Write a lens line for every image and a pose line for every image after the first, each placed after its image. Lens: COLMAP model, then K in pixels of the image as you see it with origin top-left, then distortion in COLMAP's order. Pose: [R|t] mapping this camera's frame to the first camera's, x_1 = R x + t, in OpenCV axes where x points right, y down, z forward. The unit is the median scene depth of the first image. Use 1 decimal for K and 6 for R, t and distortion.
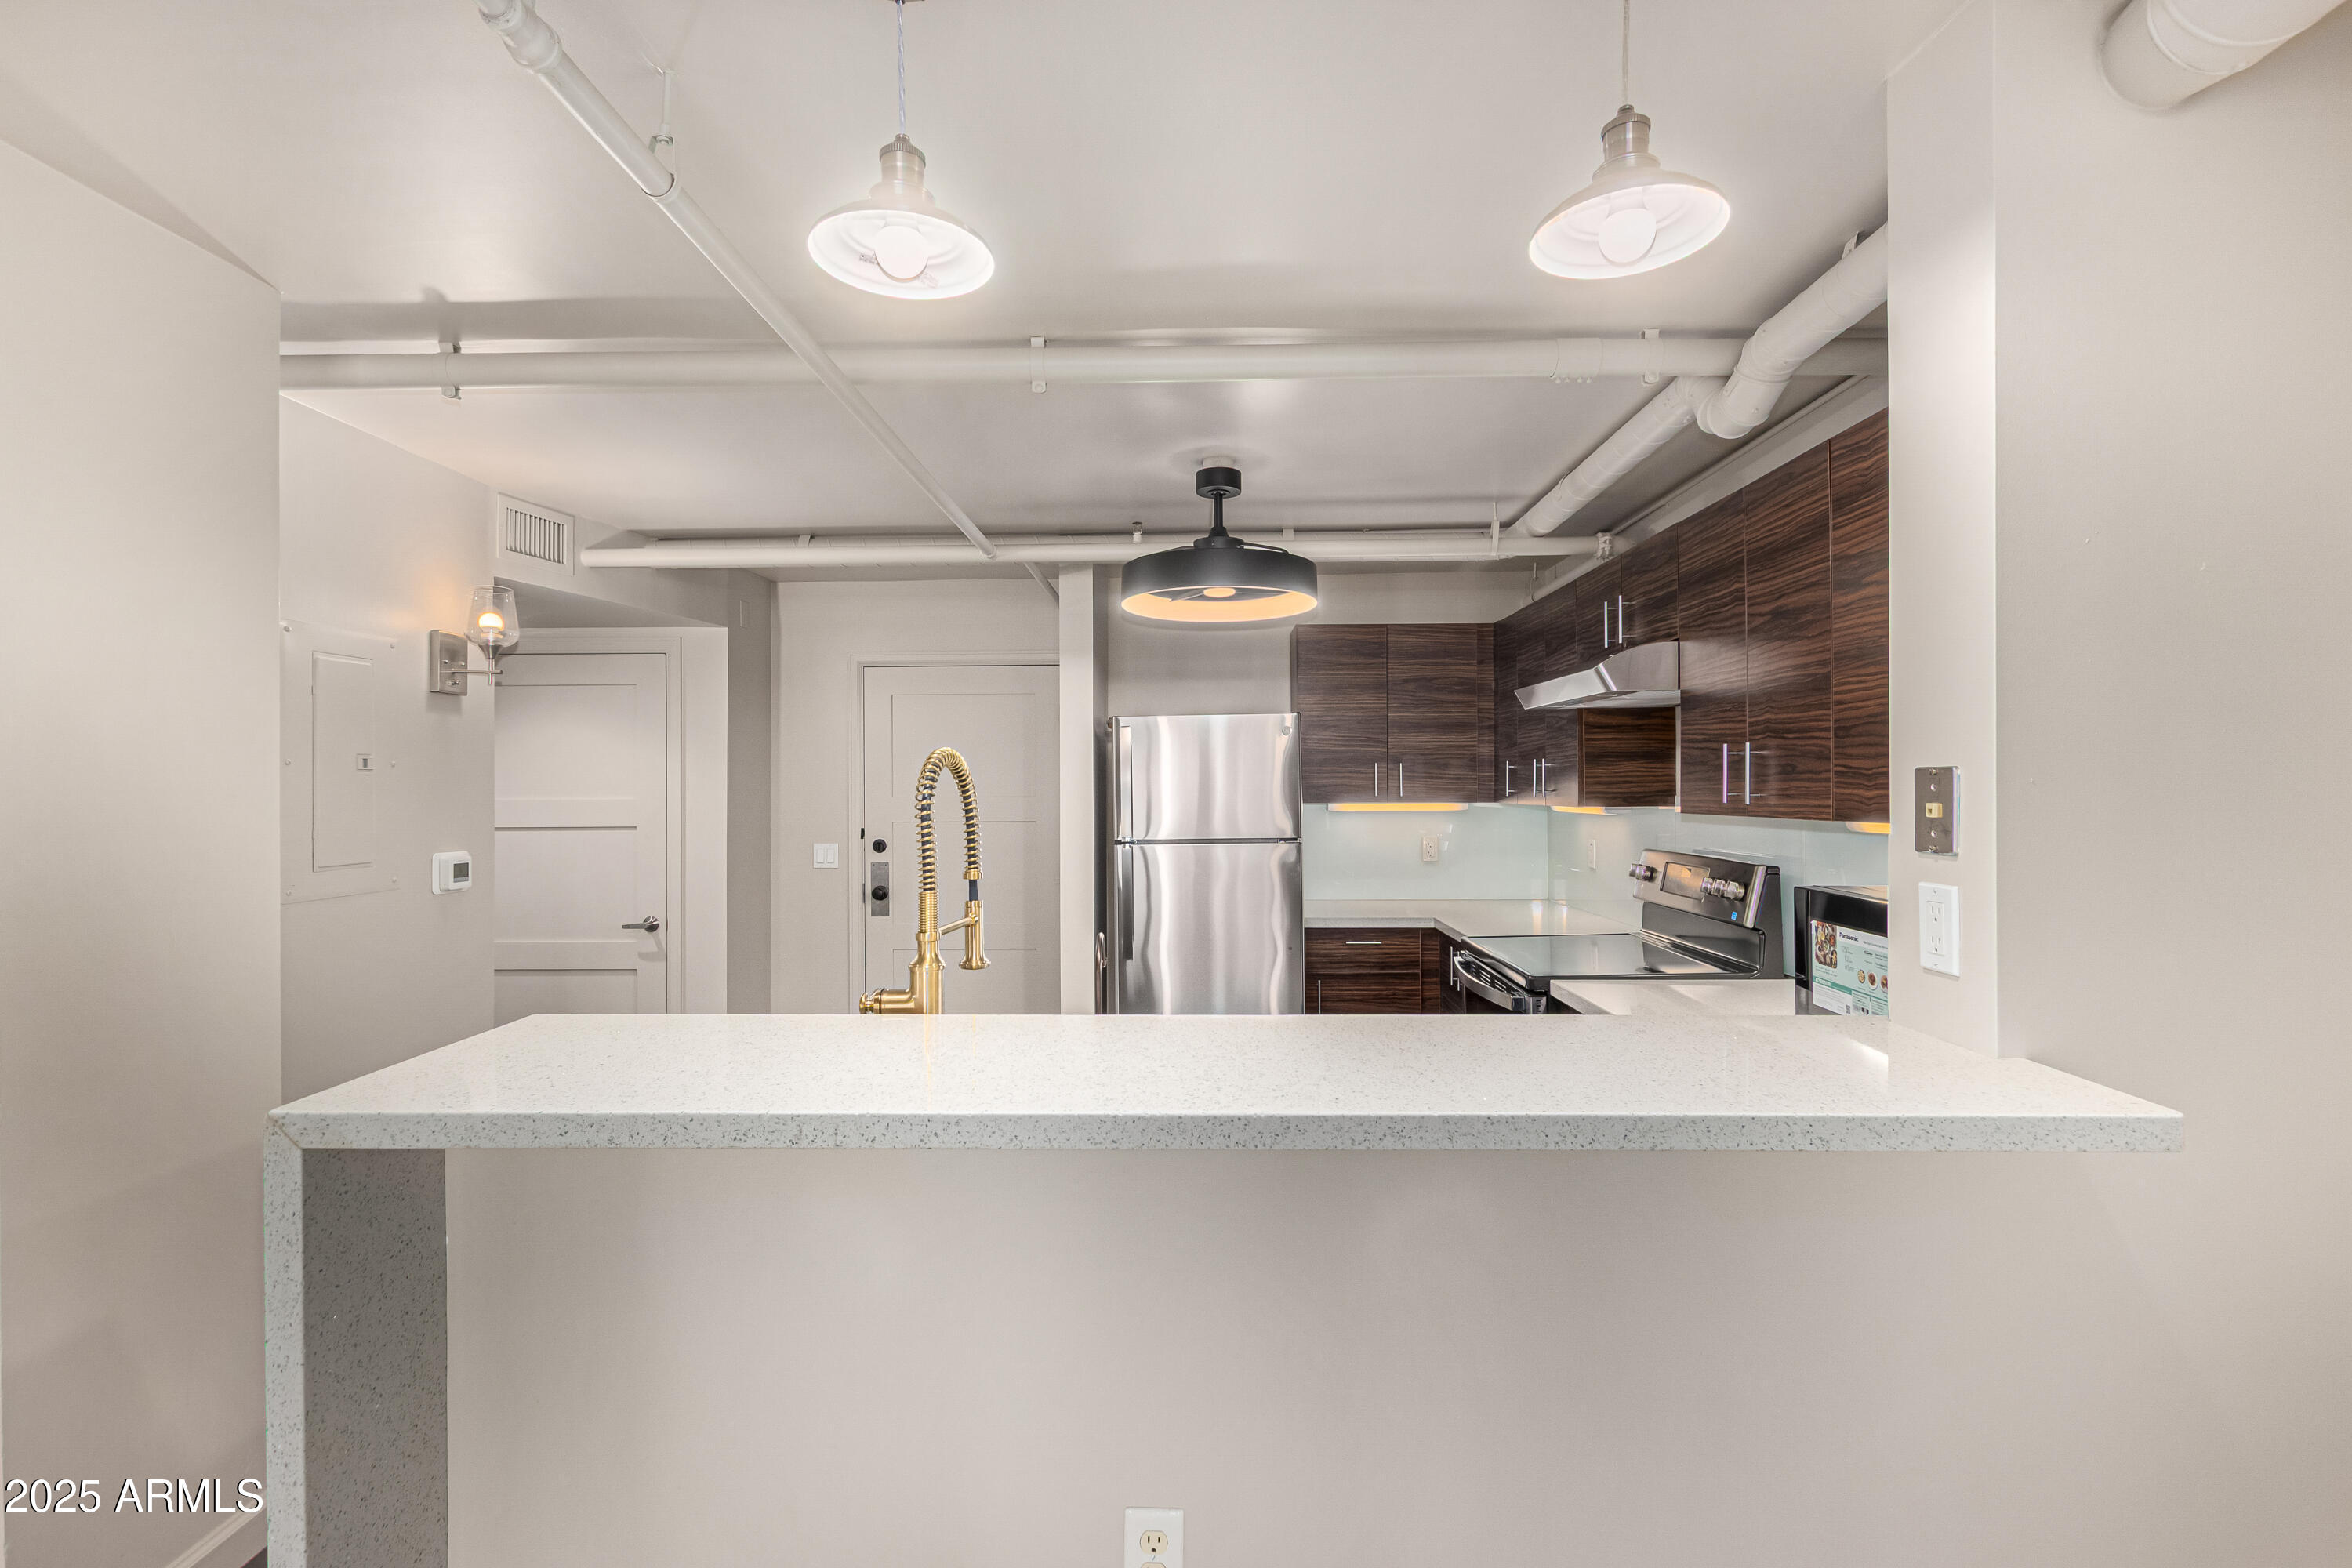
lens RADIAL K [[1079.8, 0, 1172.6], [0, 1079.8, 792.1], [0, 0, 1]] dist [-0.002001, -0.000052]
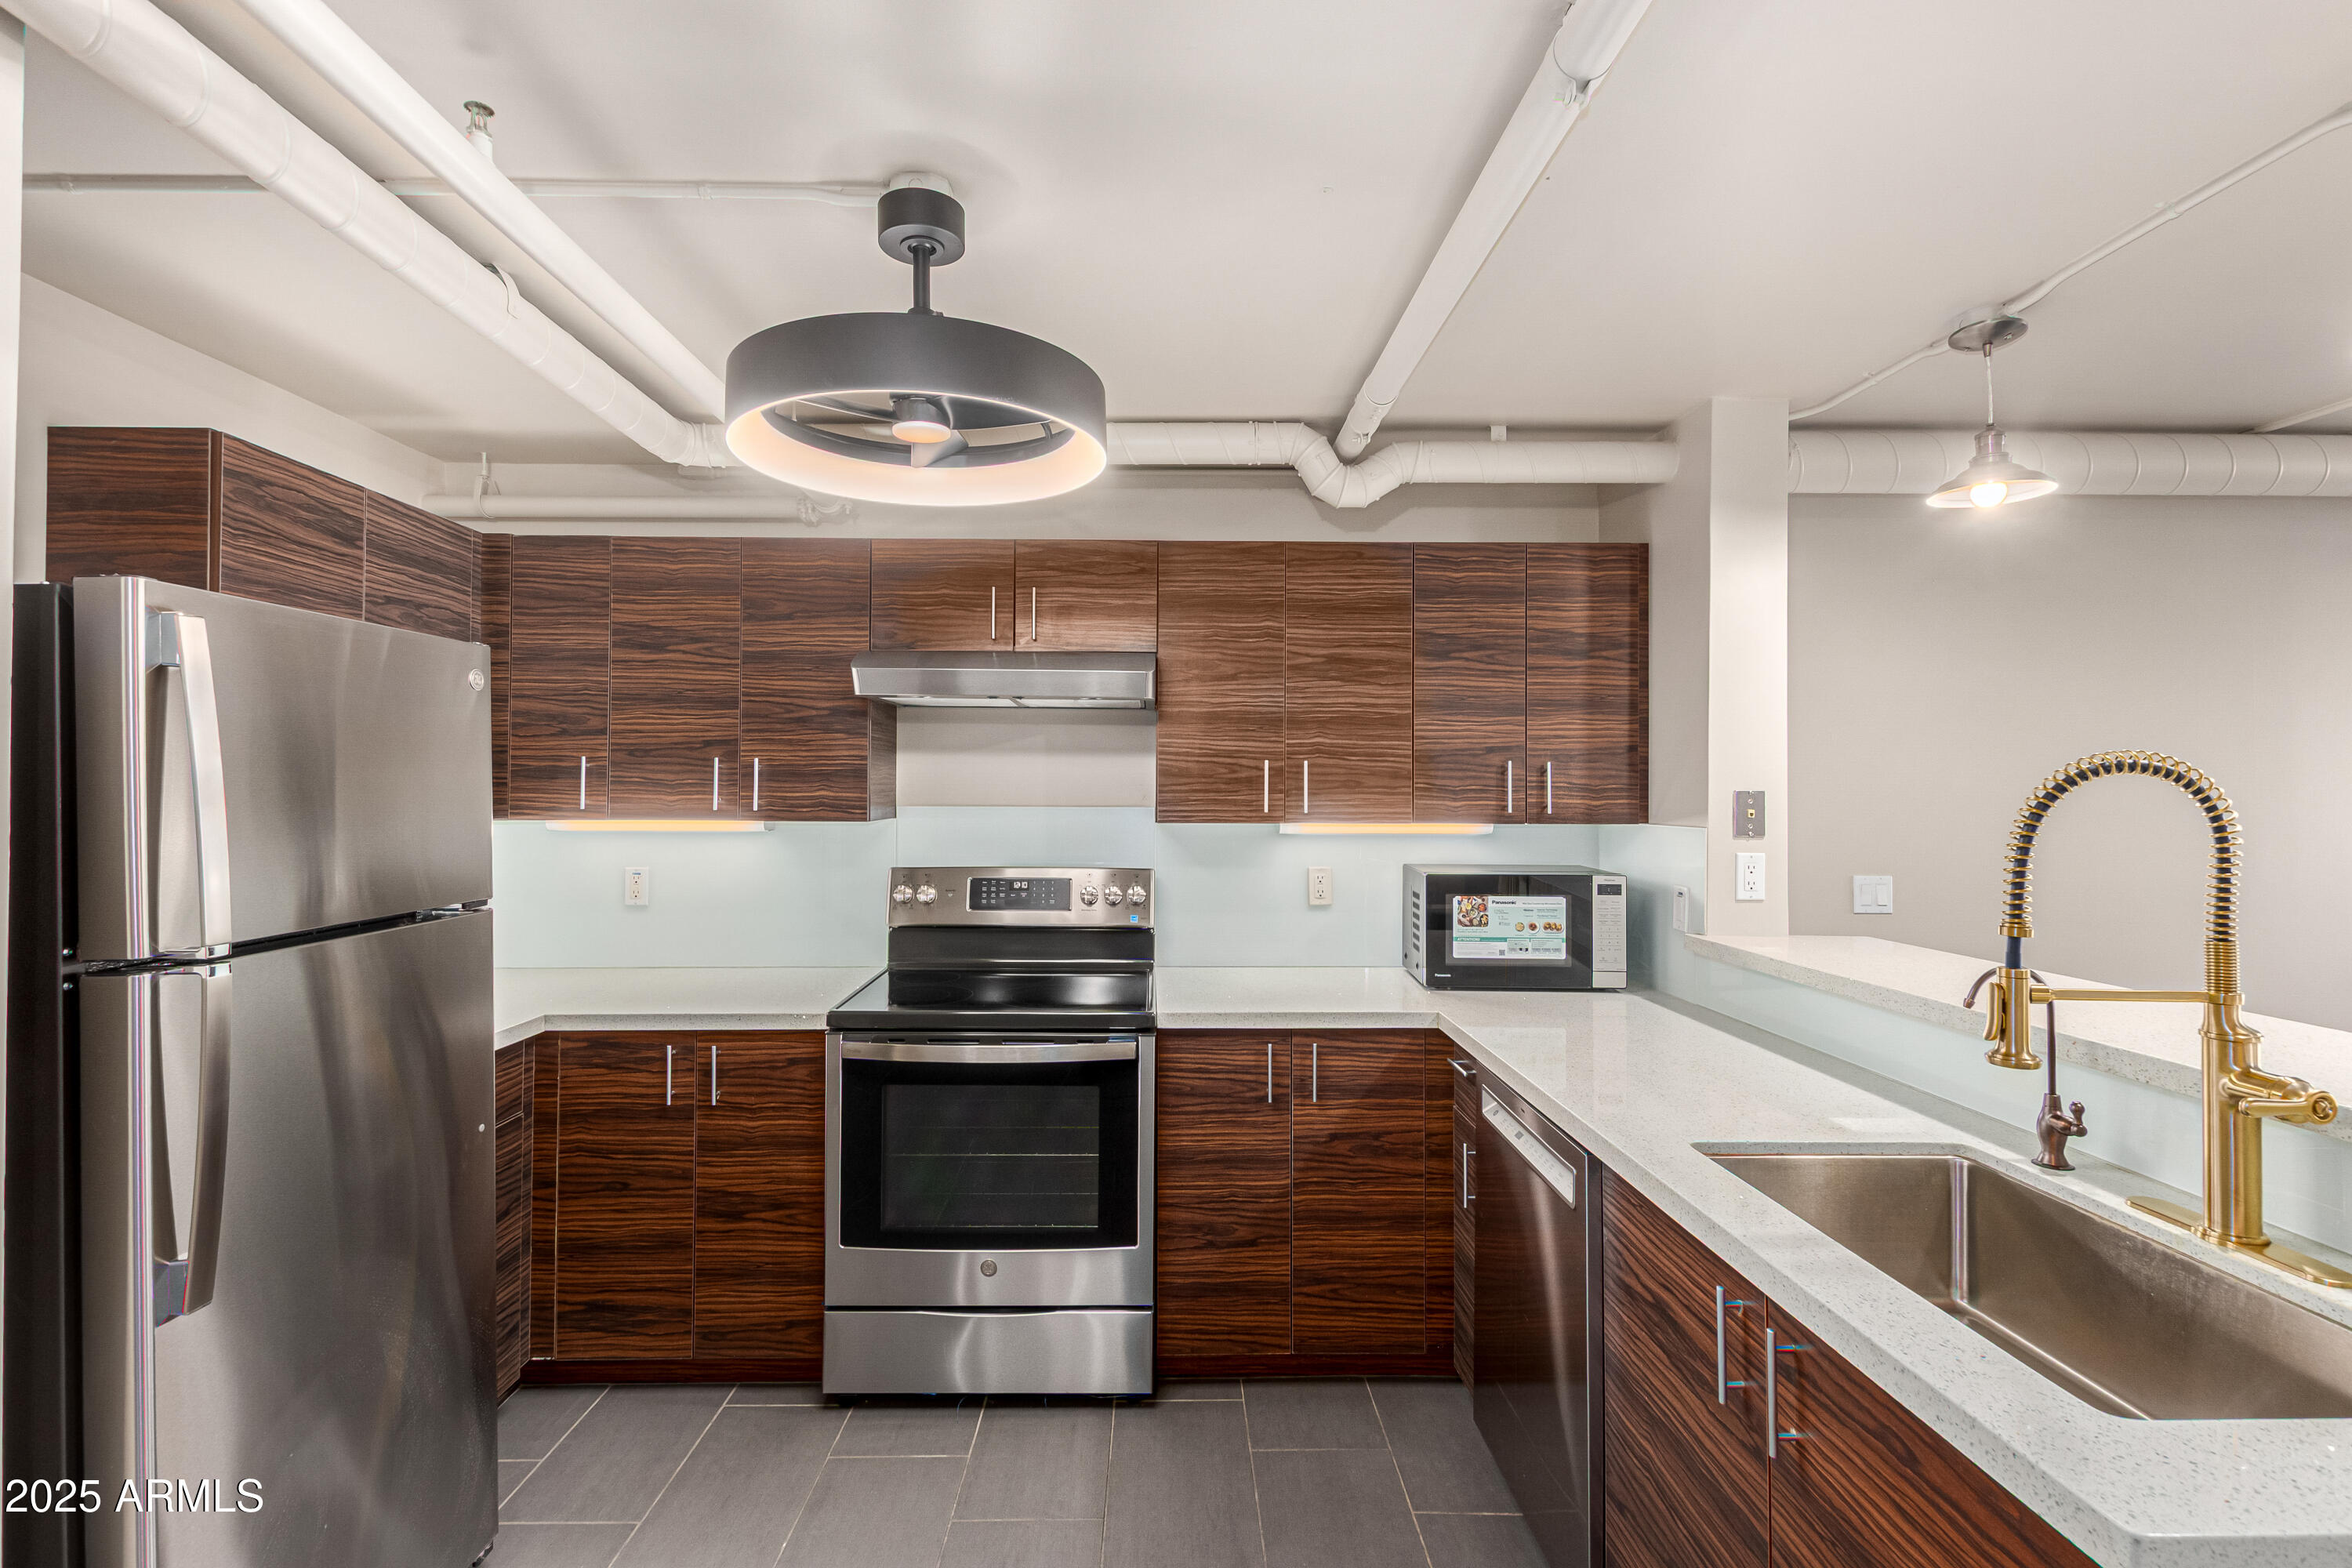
lens RADIAL K [[1079.8, 0, 1170.0], [0, 1079.8, 780.5], [0, 0, 1]] dist [-0.002001, -0.000052]
pose [[-0.036332, 0.010486, 0.999285, -0.680044], [-0.000482, 0.999945, -0.010511, -0.012571], [-0.999340, -0.000863, -0.036325, 1.249964]]
